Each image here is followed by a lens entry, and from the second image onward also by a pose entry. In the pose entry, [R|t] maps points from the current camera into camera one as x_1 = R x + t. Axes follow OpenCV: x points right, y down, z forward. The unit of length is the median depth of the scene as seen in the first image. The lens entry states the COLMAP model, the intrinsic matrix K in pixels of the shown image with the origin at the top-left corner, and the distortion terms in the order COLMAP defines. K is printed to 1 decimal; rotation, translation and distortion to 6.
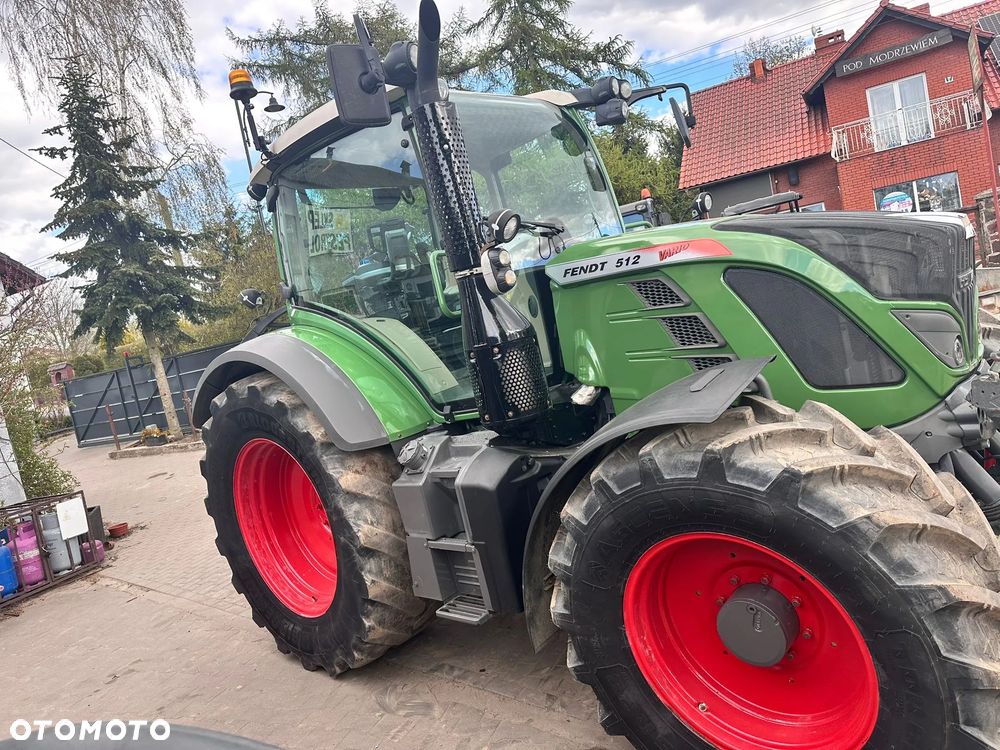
lens RADIAL K [[698.9, 0, 491.6], [0, 698.9, 365.2], [0, 0, 1]] dist [0.051261, -0.060075]
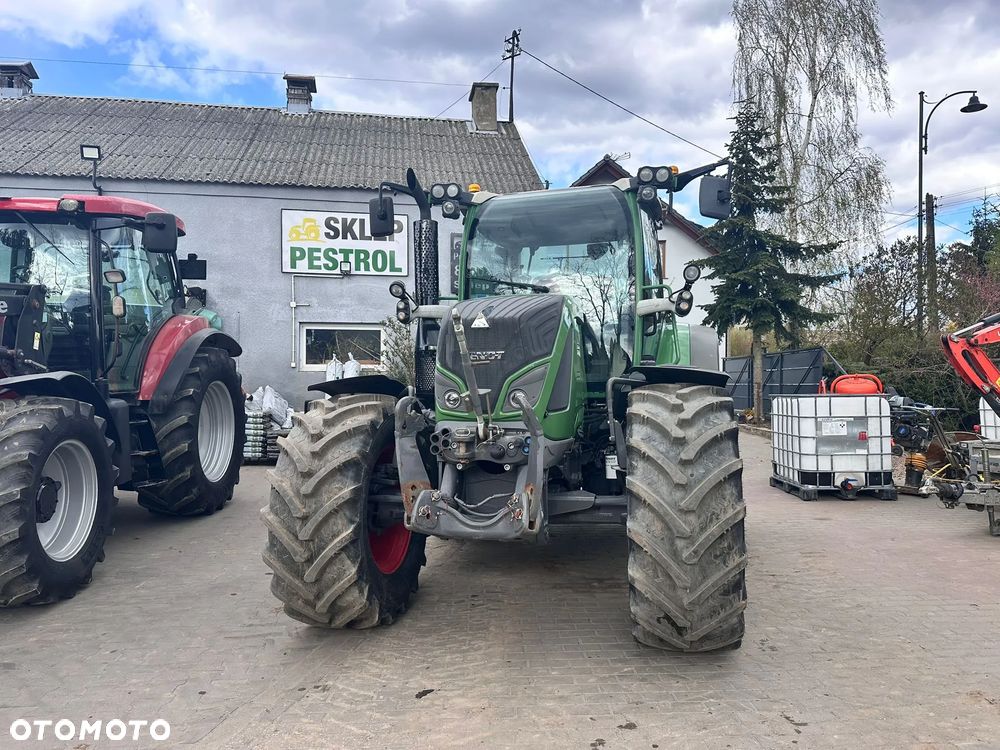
lens RADIAL K [[698.9, 0, 499.5], [0, 698.9, 372.4], [0, 0, 1]] dist [0.051261, -0.060075]
pose [[0.472864, 0.193616, -0.859600, 0.351141], [-0.172713, 0.977002, 0.125051, -0.049900], [0.864043, 0.089332, 0.495429, 0.059561]]
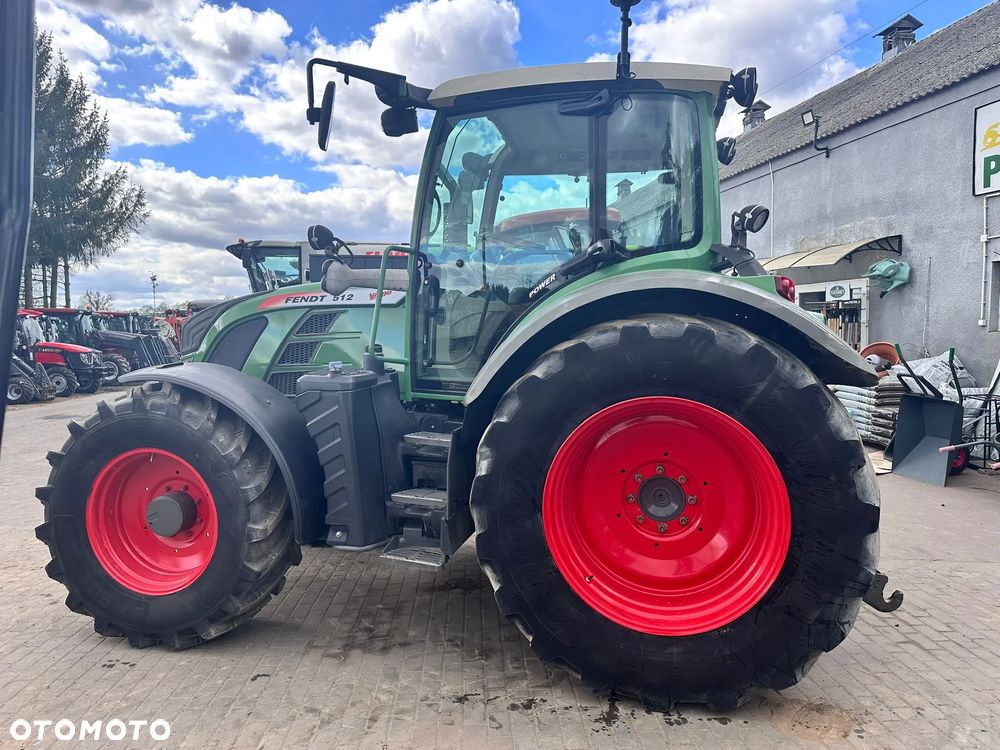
lens RADIAL K [[698.9, 0, 496.9], [0, 698.9, 361.7], [0, 0, 1]] dist [0.051261, -0.060075]
pose [[-0.842026, 0.236528, -0.484816, 0.171533], [0.142409, 0.964329, 0.223134, -0.074495], [0.520300, 0.118843, -0.845674, 0.559736]]
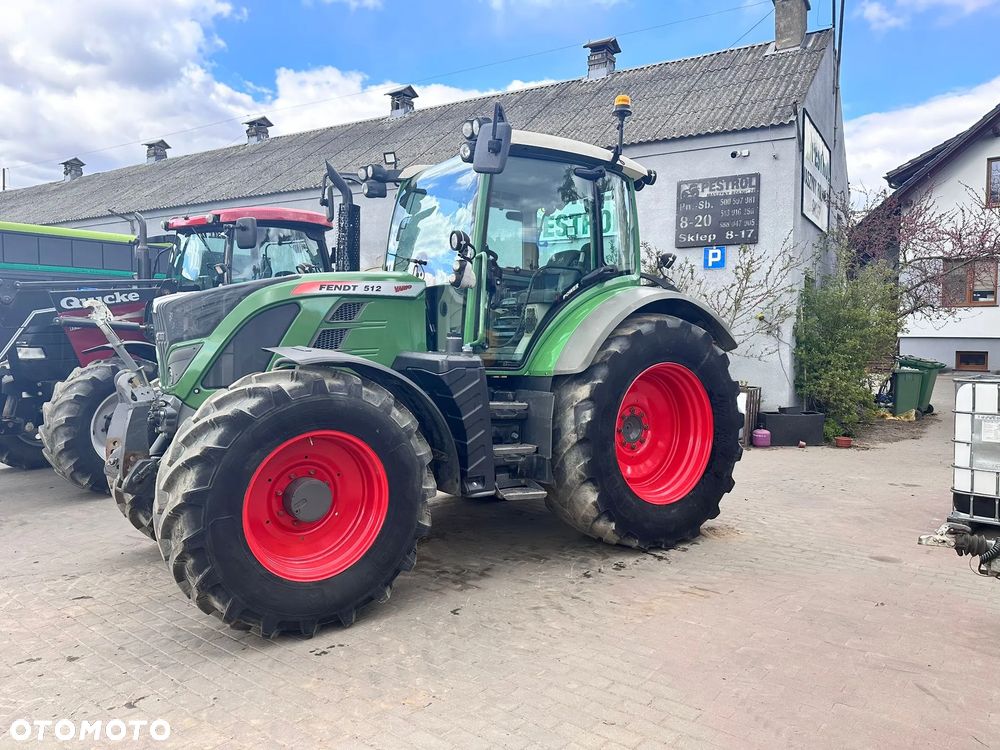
lens RADIAL K [[698.9, 0, 512.4], [0, 698.9, 372.6], [0, 0, 1]] dist [0.051261, -0.060075]
pose [[-0.177475, 0.257329, -0.949887, 0.390750], [-0.055289, 0.961077, 0.270690, -0.098450], [0.982571, 0.100559, -0.156339, 0.381682]]
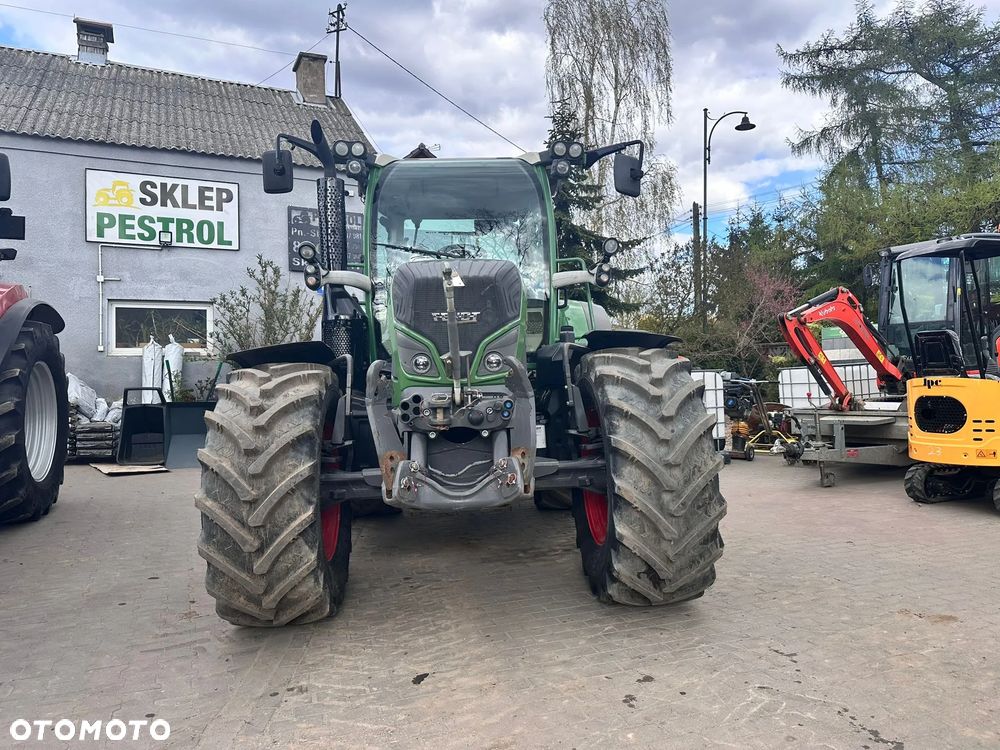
lens RADIAL K [[698.9, 0, 498.2], [0, 698.9, 360.0], [0, 0, 1]] dist [0.051261, -0.060075]
pose [[0.702623, 0.183687, -0.687445, 0.306126], [-0.192540, 0.979145, 0.064838, -0.026299], [0.685018, 0.086803, 0.723337, 0.015643]]
